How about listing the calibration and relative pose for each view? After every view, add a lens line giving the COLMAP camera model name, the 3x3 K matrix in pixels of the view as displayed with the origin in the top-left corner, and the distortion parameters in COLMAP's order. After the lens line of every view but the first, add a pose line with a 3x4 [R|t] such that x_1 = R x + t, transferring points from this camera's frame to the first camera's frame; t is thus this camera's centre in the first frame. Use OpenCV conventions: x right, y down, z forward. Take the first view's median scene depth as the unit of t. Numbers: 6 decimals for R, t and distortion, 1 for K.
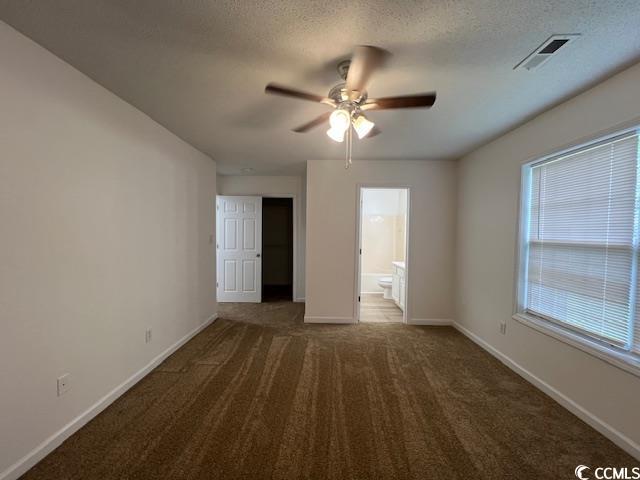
lens RADIAL K [[255.7, 0, 319.4], [0, 255.7, 240.7], [0, 0, 1]] dist [0.001383, 0.000147]
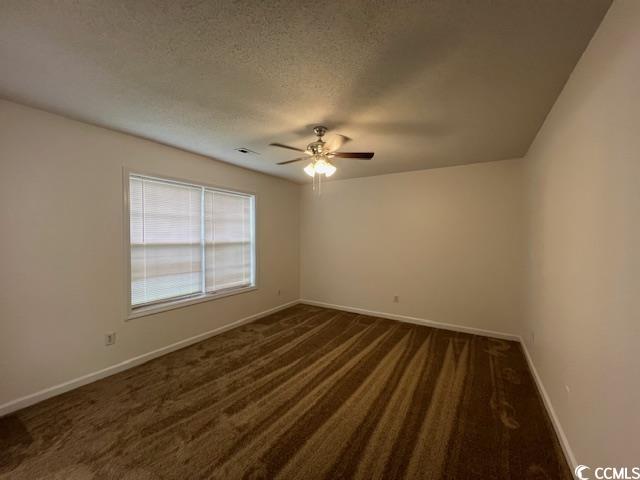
lens RADIAL K [[255.7, 0, 319.4], [0, 255.7, 240.7], [0, 0, 1]] dist [0.001383, 0.000147]
pose [[-0.864470, -0.028843, 0.501857, -0.495247], [-0.000772, 0.998428, 0.056052, -0.084198], [-0.502684, 0.048067, -0.863133, 1.738840]]
